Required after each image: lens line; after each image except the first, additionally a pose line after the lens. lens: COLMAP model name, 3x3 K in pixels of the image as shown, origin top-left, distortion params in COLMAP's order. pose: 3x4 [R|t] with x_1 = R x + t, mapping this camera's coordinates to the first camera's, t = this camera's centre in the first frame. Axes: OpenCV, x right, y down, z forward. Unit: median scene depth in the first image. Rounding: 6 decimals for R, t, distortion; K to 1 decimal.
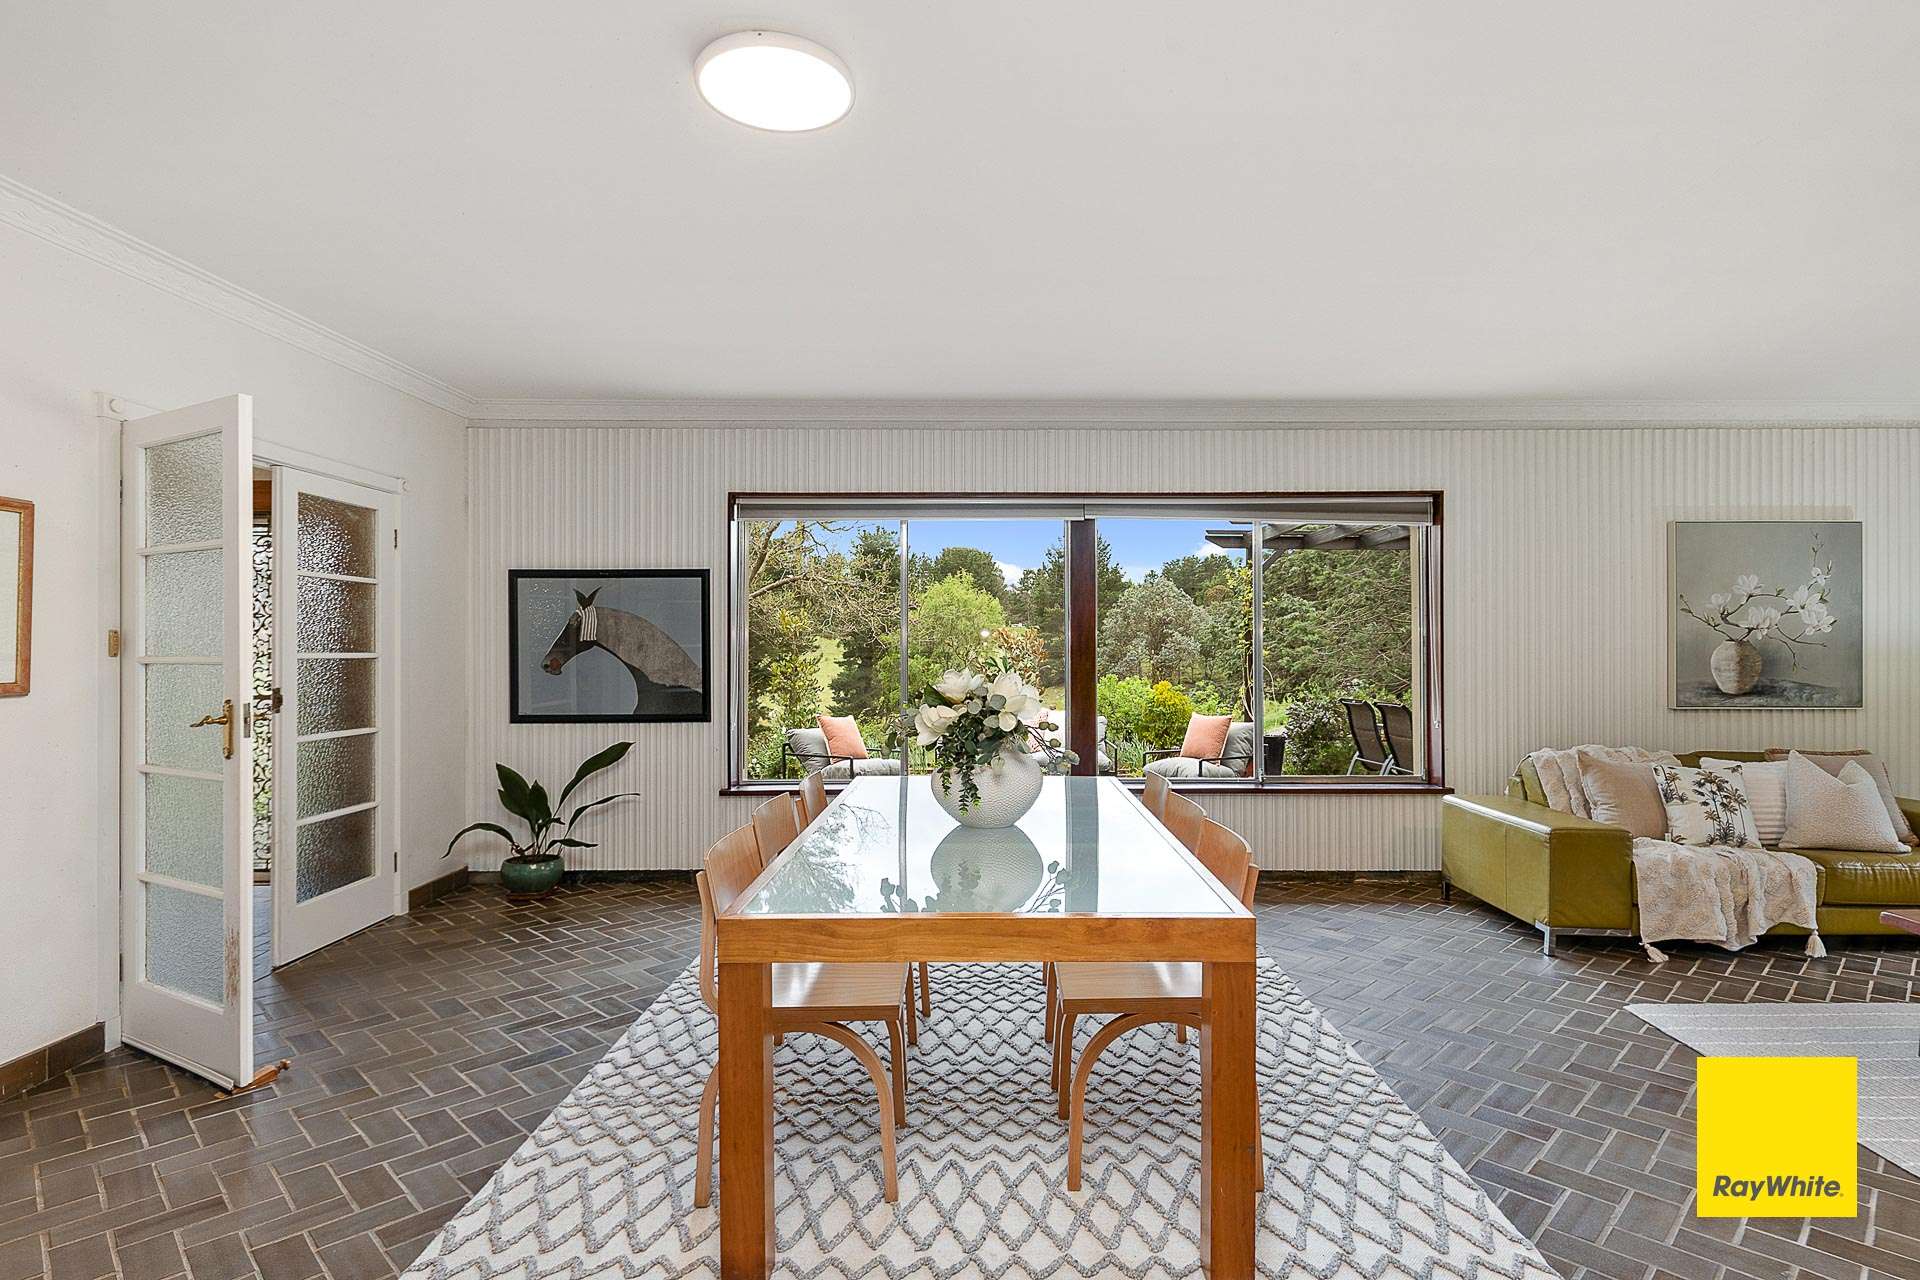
lens RADIAL K [[969.7, 0, 999.5], [0, 969.7, 642.5], [0, 0, 1]] dist [0.018079, -0.001150]
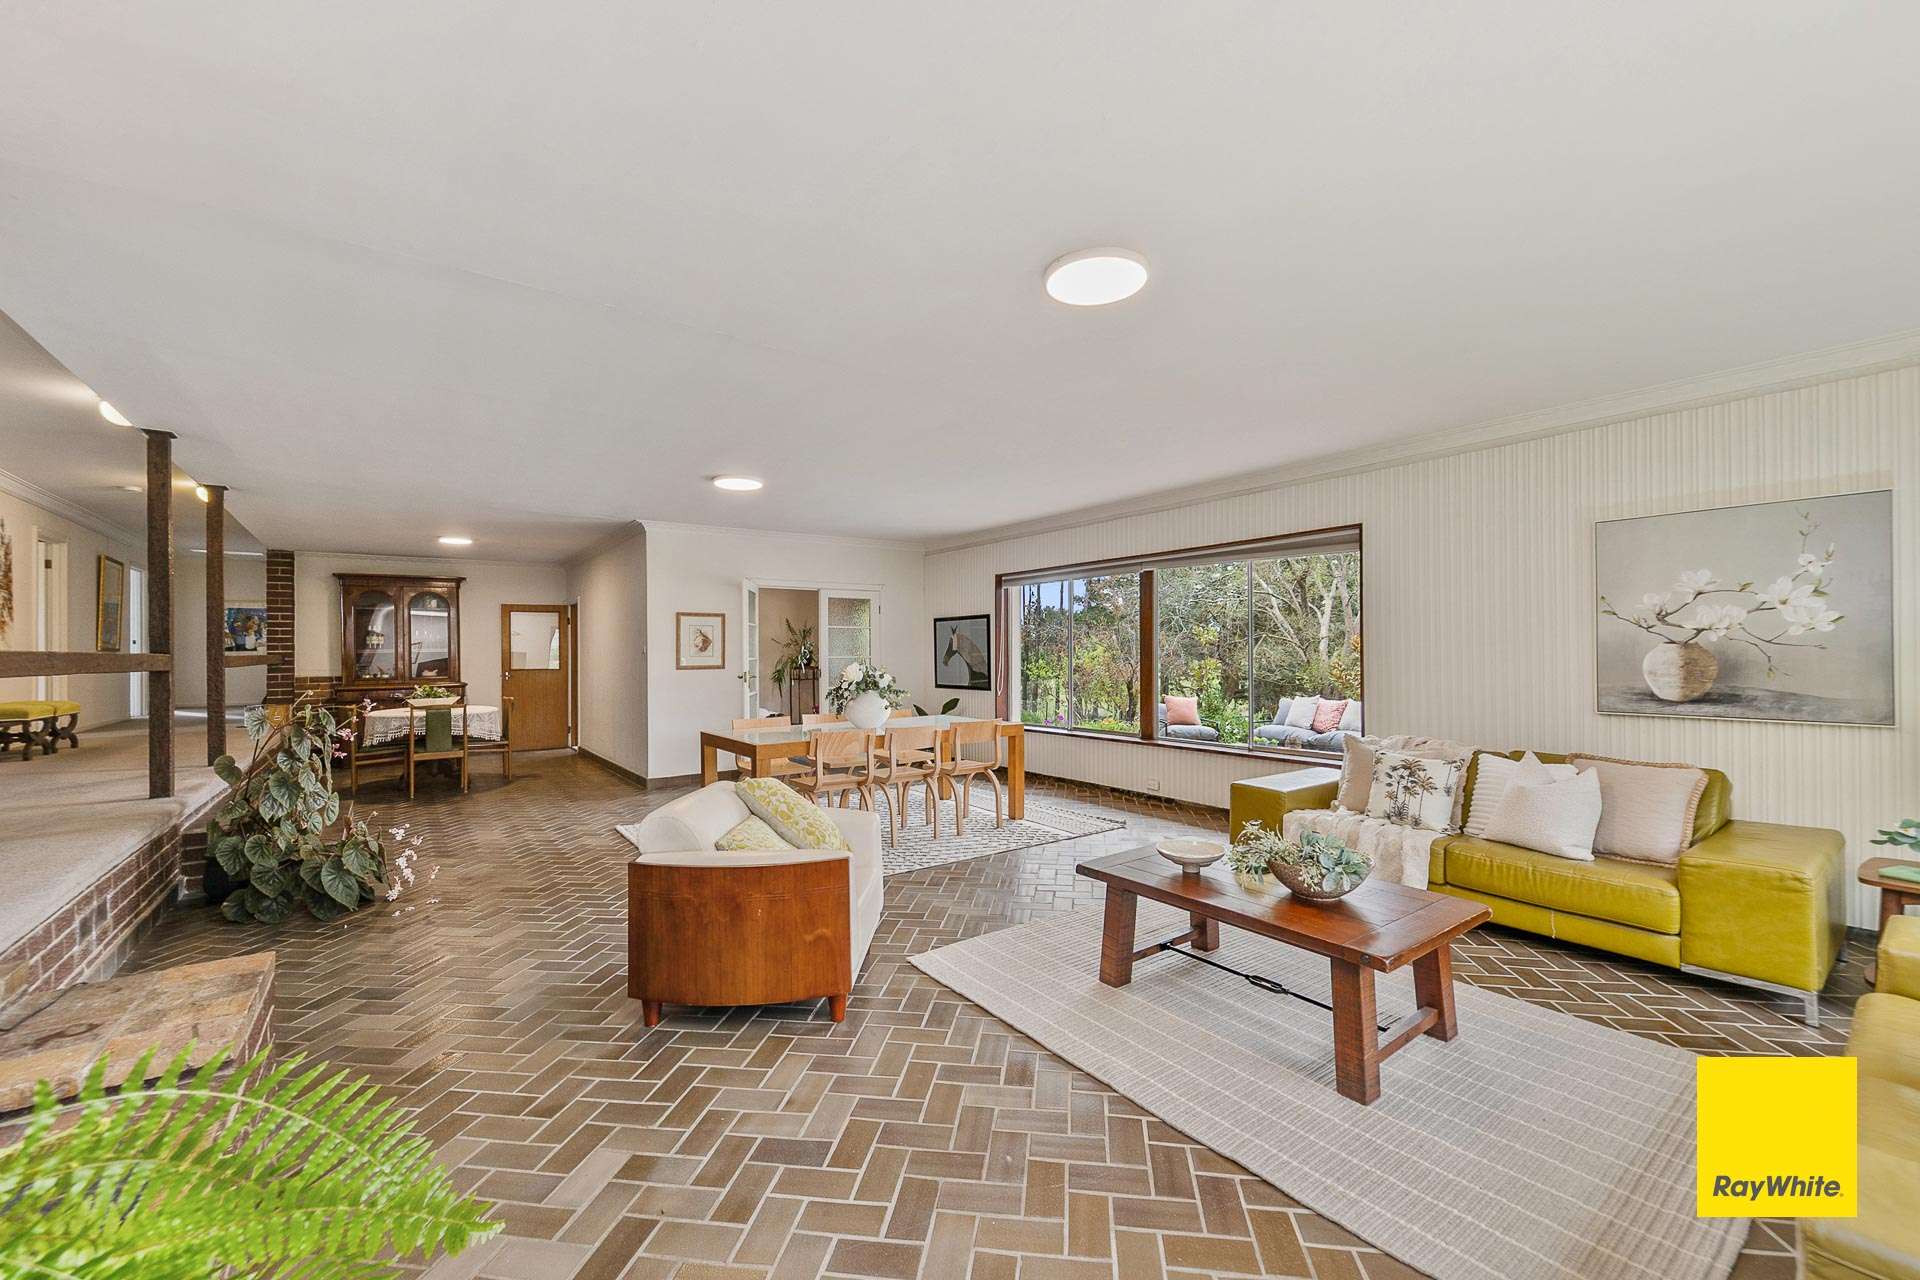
lens RADIAL K [[738.1, 0, 955.6], [0, 738.1, 645.1], [0, 0, 1]] dist [0.000307, 0.000033]
pose [[0.592994, -0.011465, -0.805125, 0.907416], [0.007679, 0.999934, -0.008583, 0.000965], [0.805170, -0.001093, 0.593043, 0.047519]]
